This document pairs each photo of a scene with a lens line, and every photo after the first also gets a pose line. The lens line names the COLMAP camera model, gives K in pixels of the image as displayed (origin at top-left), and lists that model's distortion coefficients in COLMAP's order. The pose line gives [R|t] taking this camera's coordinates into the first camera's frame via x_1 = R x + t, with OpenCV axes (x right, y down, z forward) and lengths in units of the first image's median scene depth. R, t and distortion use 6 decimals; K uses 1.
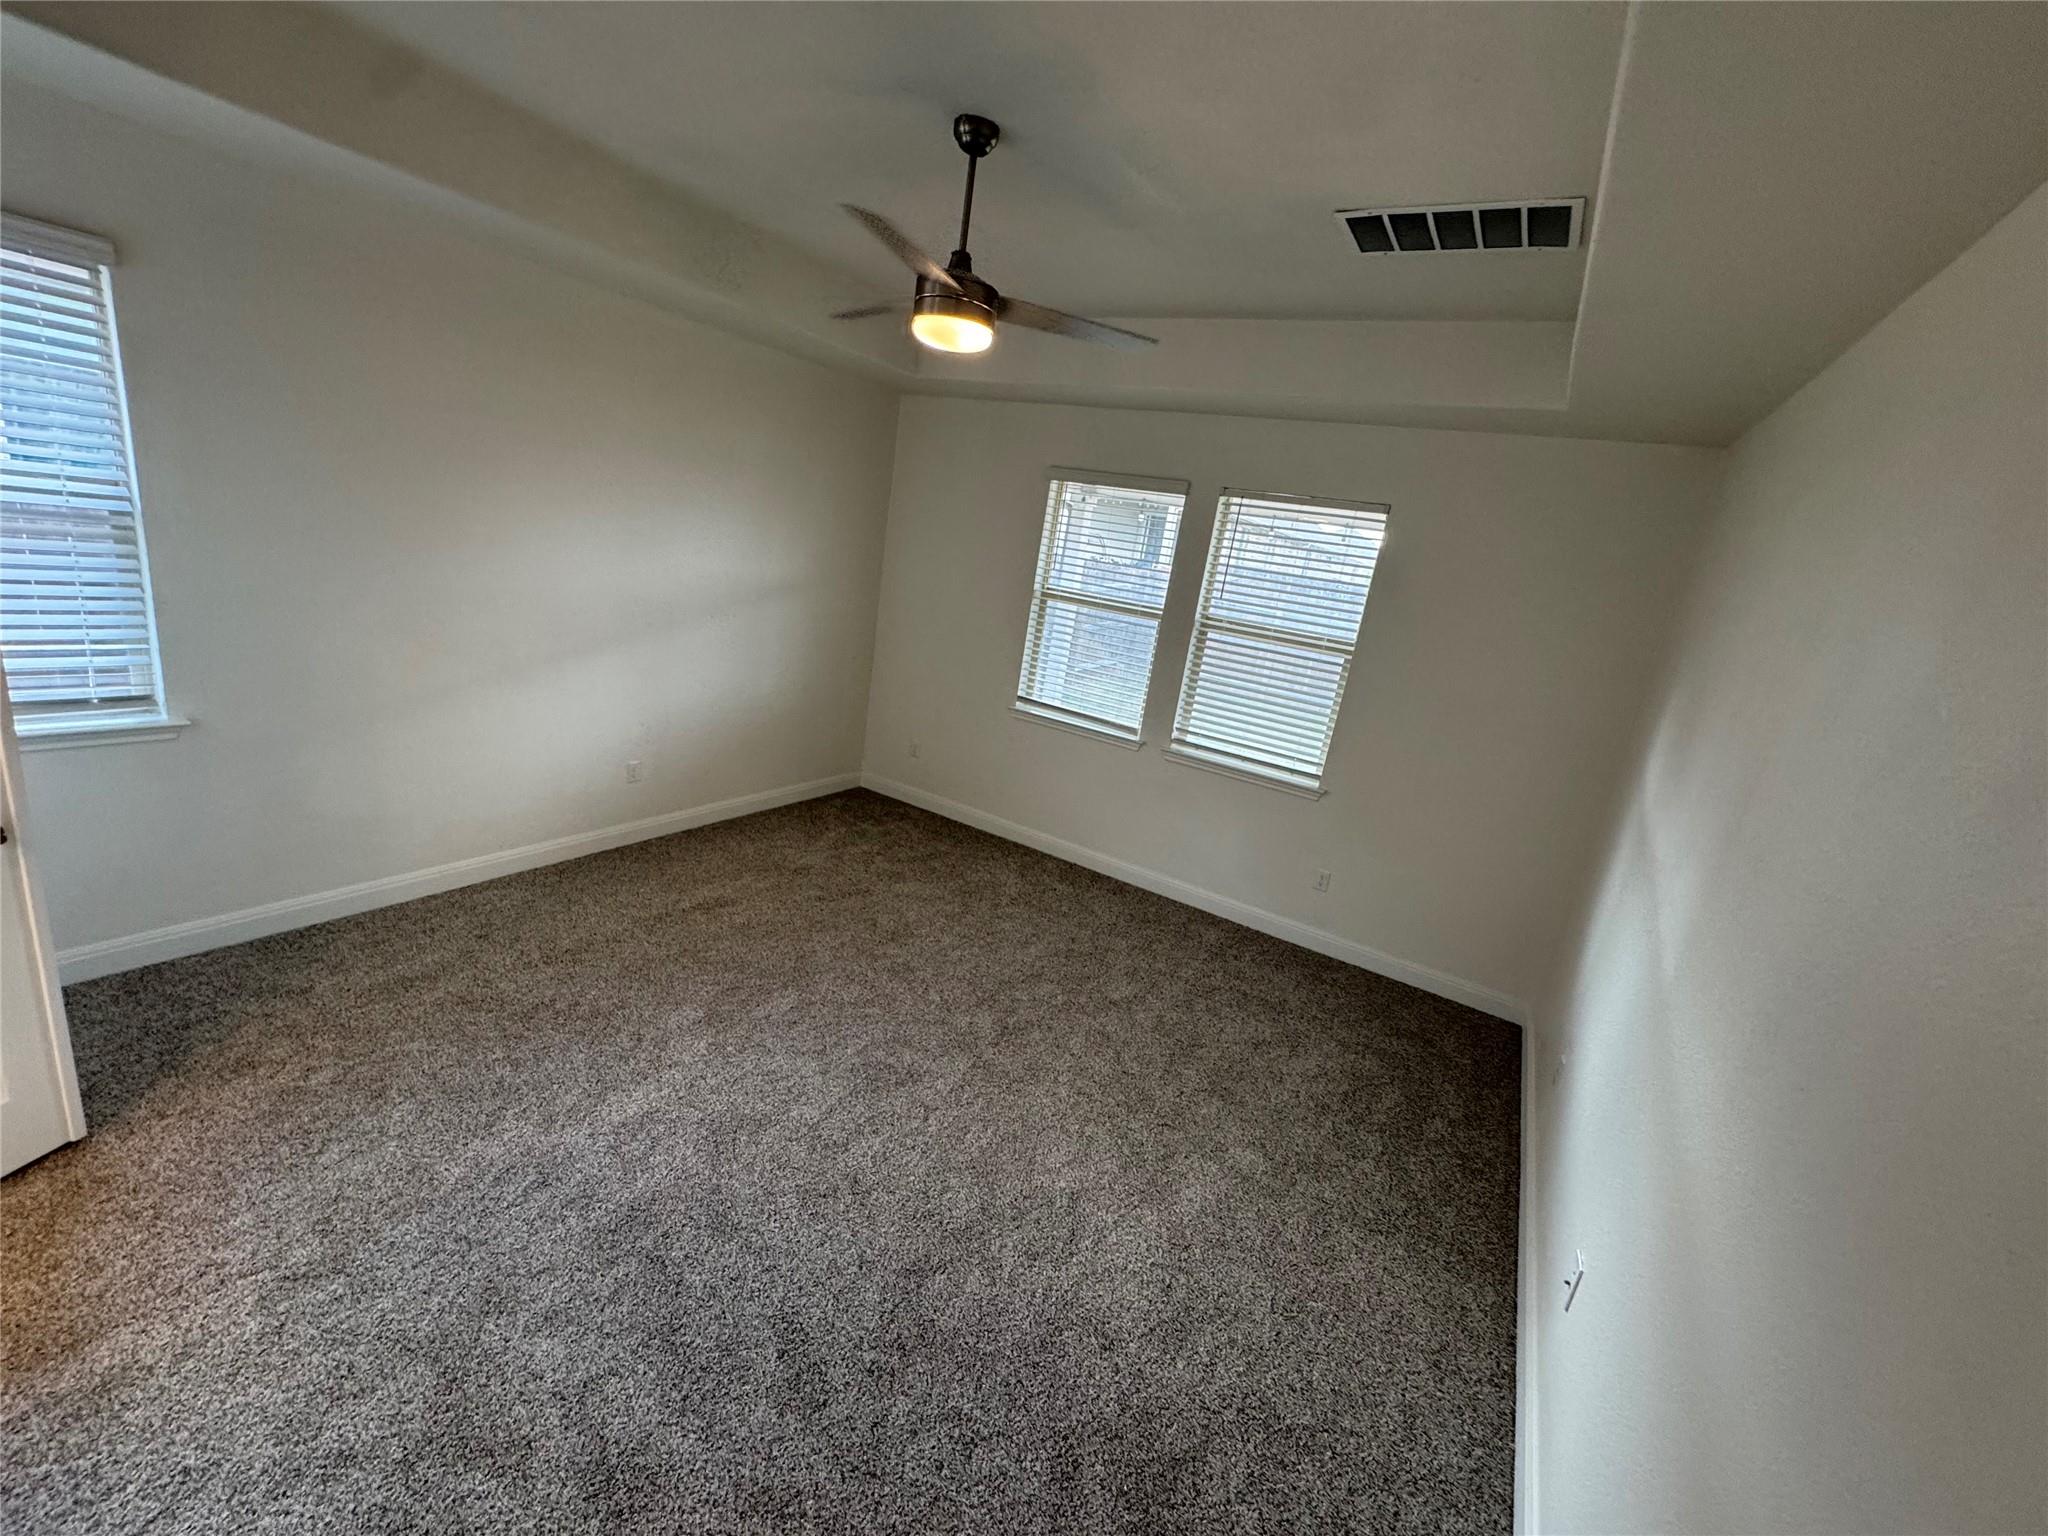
lens RADIAL K [[817.9, 0, 1024.0], [0, 817.9, 768.0], [0, 0, 1]] dist [0.001587, 0.000010]
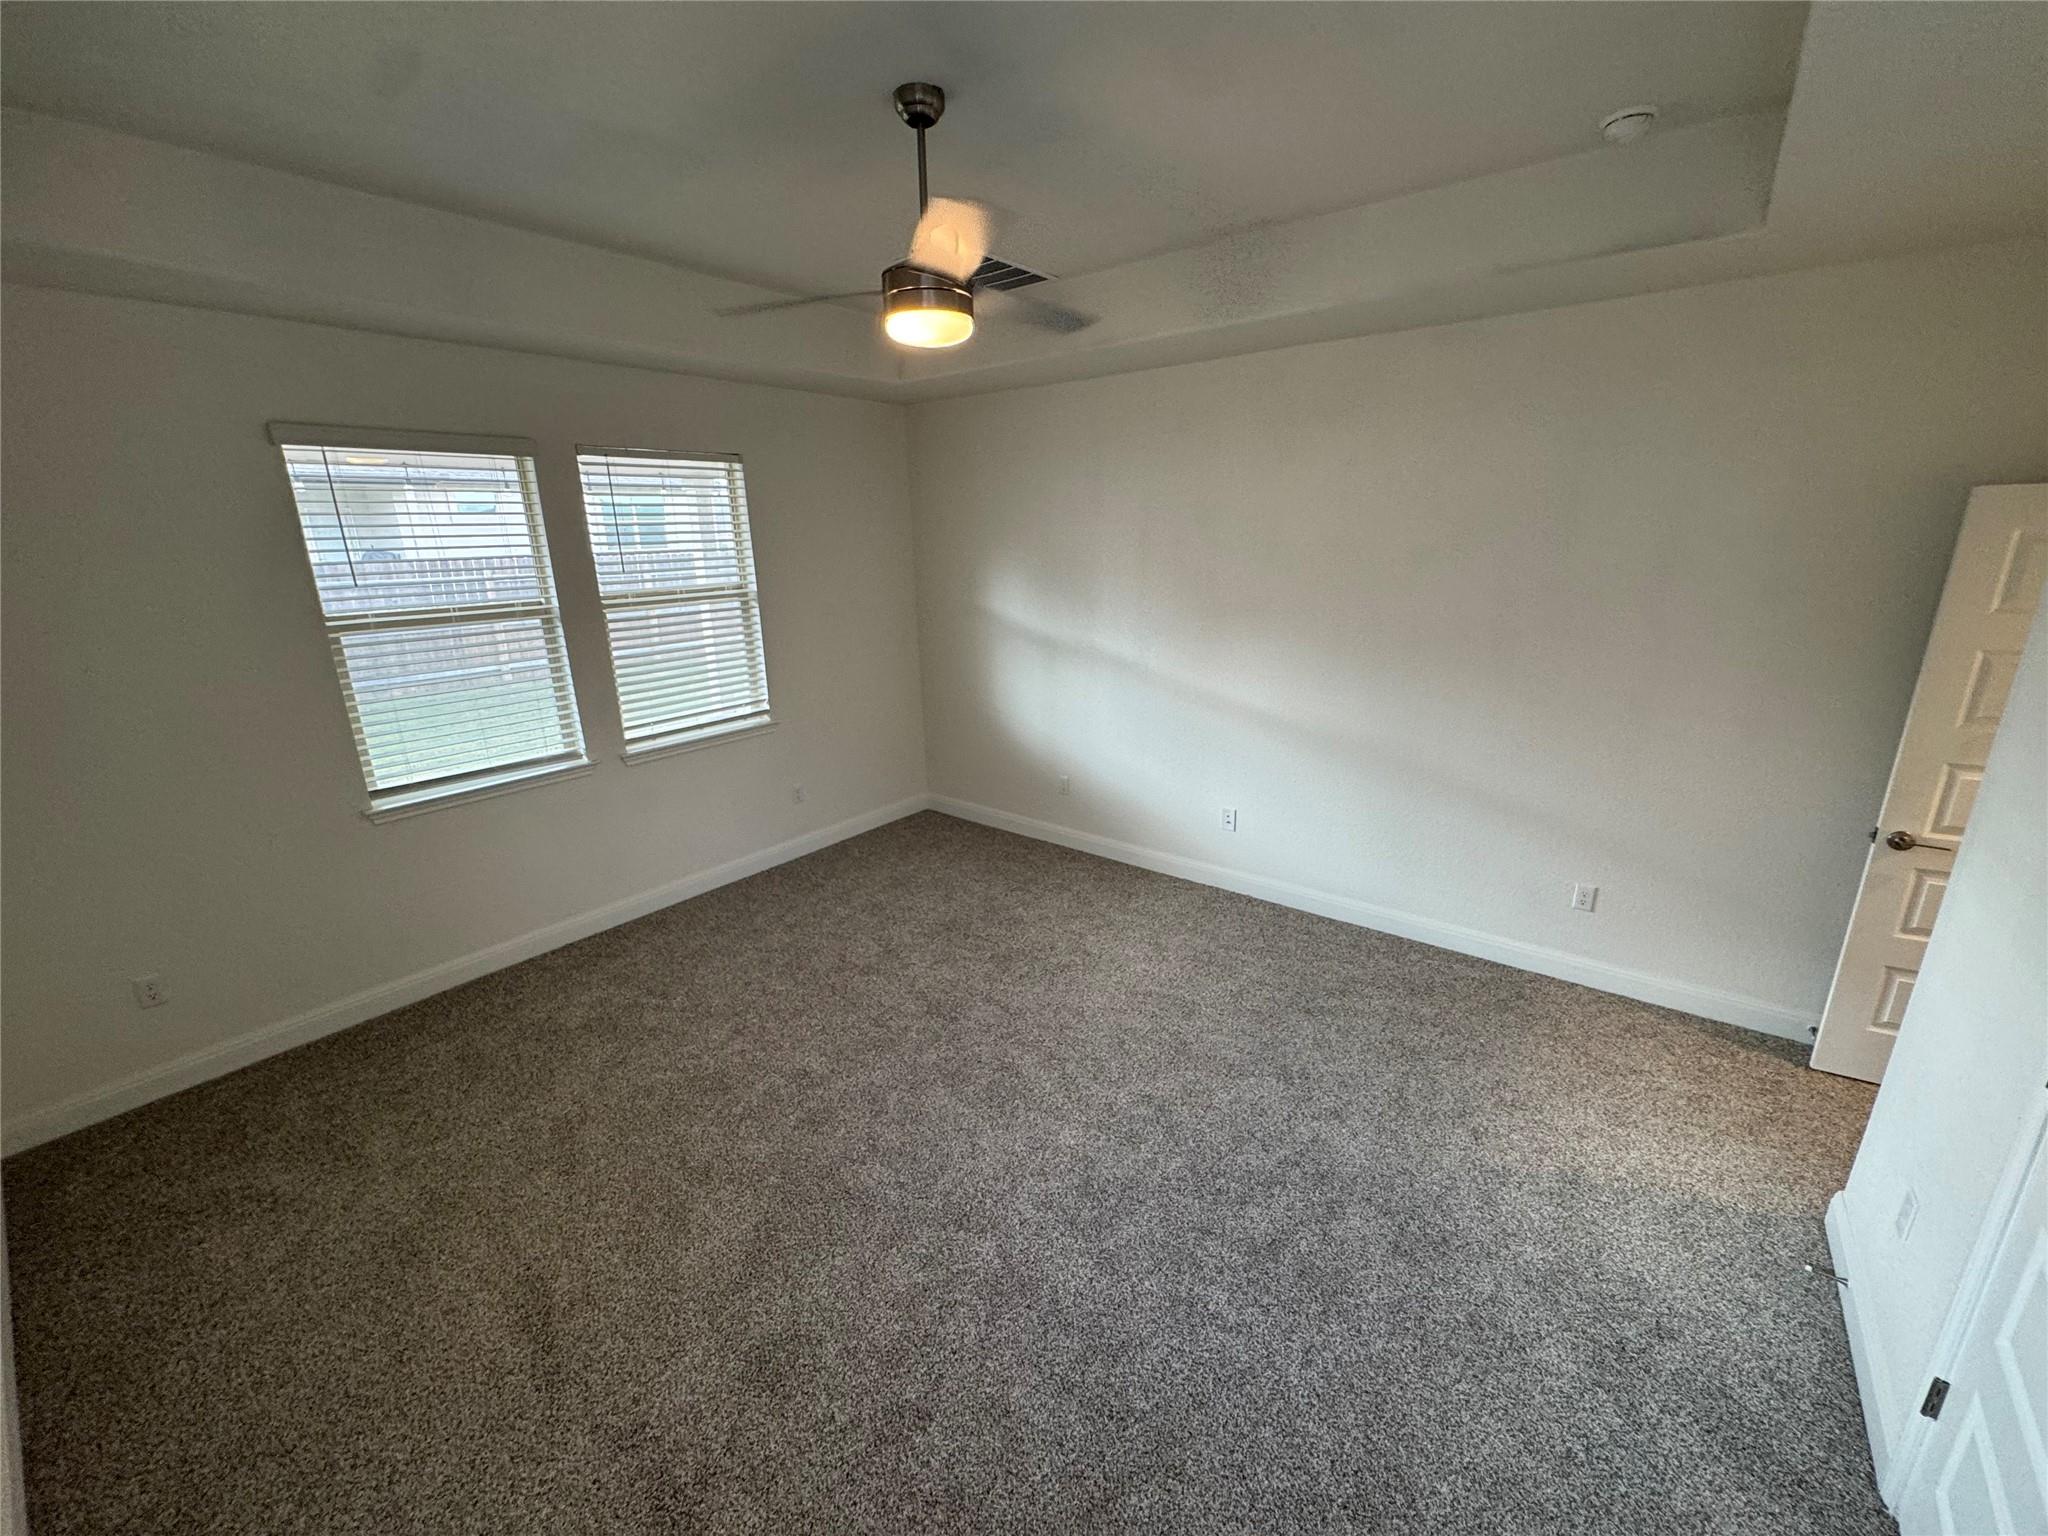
lens RADIAL K [[817.9, 0, 1024.0], [0, 817.9, 768.0], [0, 0, 1]] dist [0.001587, 0.000010]
pose [[0.127638, -0.423307, 0.896950, -0.583414], [0.303766, 0.877572, 0.370935, -0.214676], [-0.944158, 0.225118, 0.240598, 0.414745]]
